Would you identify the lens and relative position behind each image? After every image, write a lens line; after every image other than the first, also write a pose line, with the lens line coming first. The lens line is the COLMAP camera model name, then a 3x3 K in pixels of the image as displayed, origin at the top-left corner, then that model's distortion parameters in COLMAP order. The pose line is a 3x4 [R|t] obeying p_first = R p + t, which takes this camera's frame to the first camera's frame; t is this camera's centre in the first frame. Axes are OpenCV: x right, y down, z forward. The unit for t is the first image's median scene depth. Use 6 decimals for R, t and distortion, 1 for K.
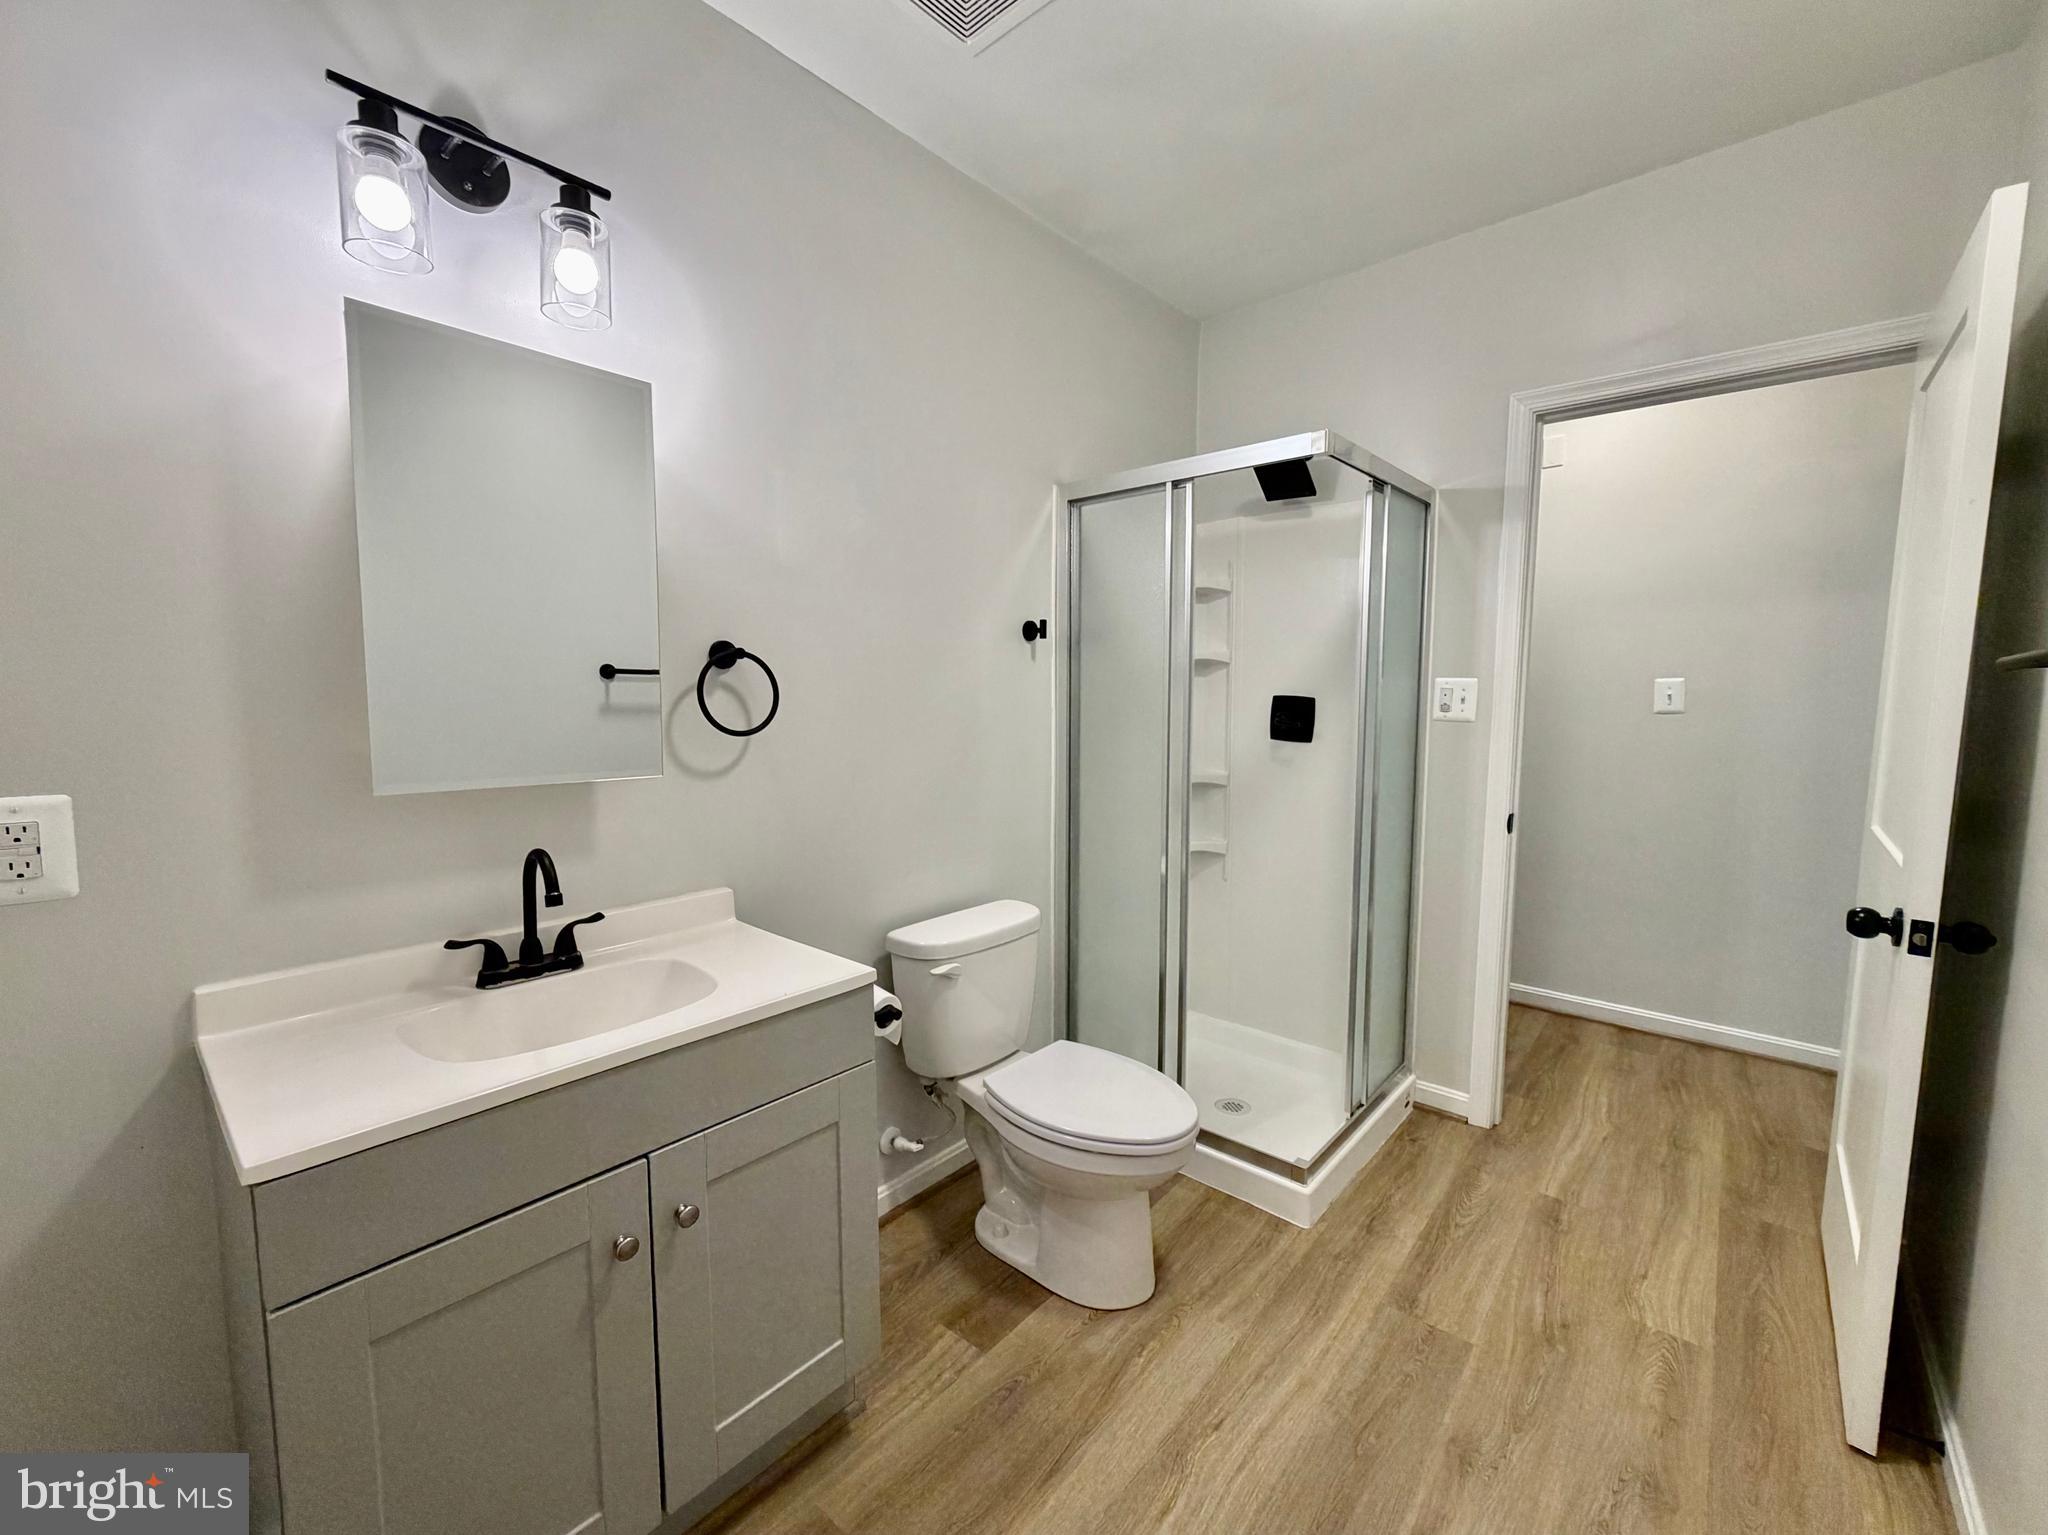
lens RADIAL K [[848.9, 0, 1019.8], [0, 848.9, 767.5], [0, 0, 1]] dist [-0.002081, 0.000008]
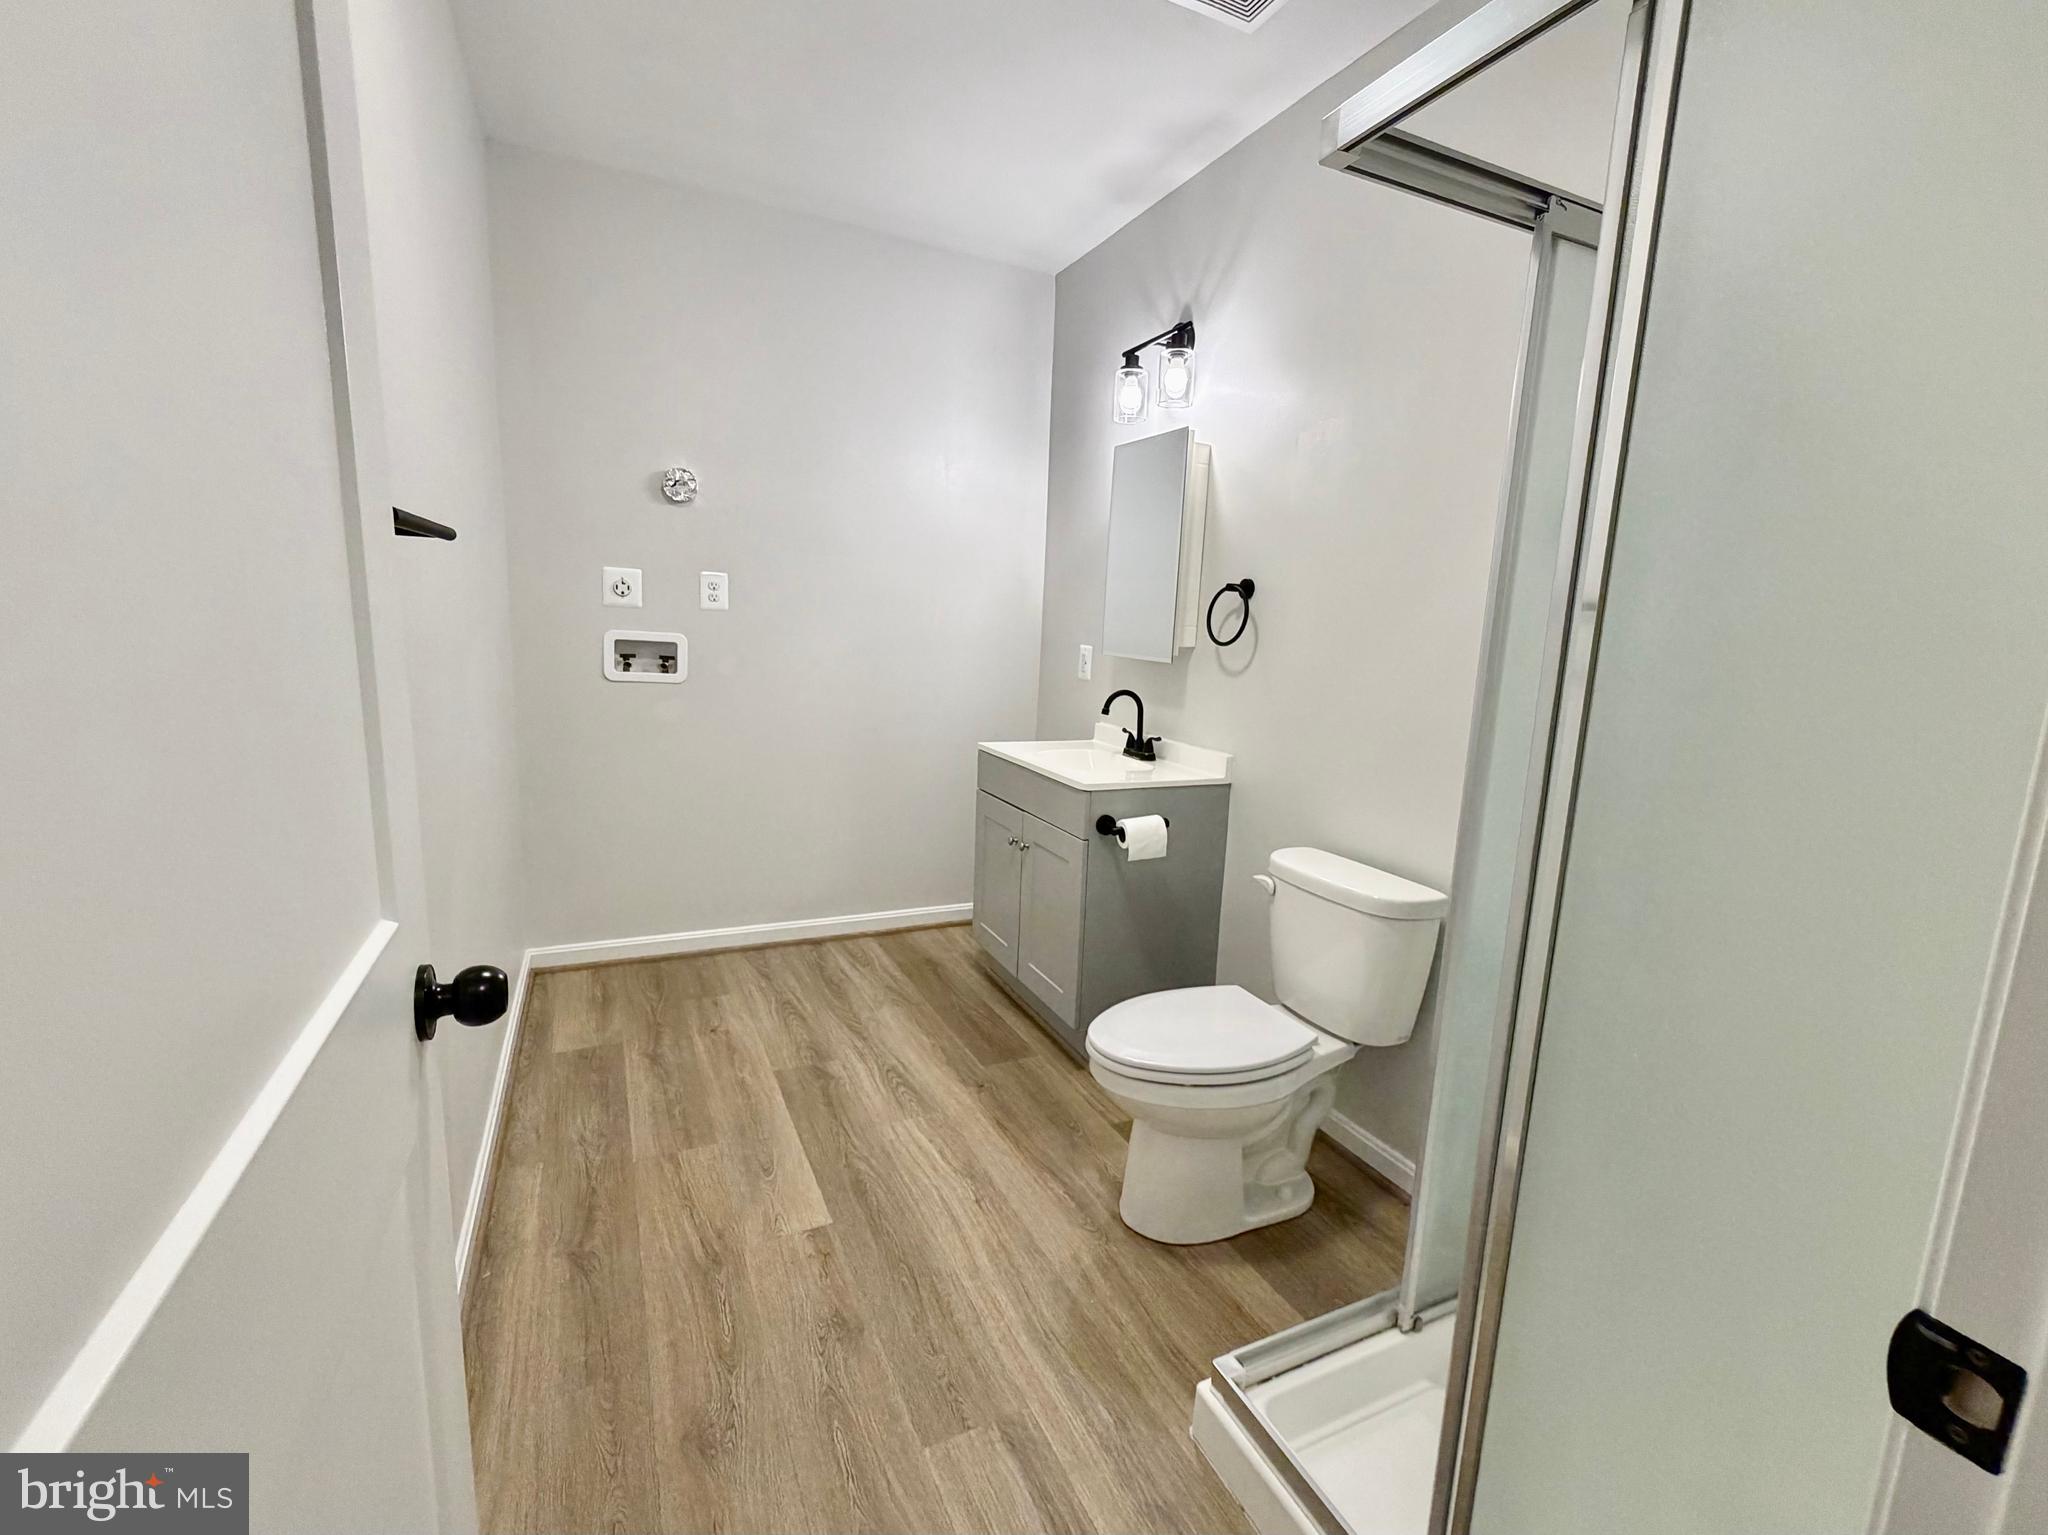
lens RADIAL K [[848.9, 0, 1019.8], [0, 848.9, 767.5], [0, 0, 1]] dist [-0.002081, 0.000008]
pose [[-0.393201, 0.140867, -0.908598, 1.205819], [-0.134103, 0.968841, 0.208241, -0.096242], [0.909621, 0.203726, -0.362058, 1.335879]]
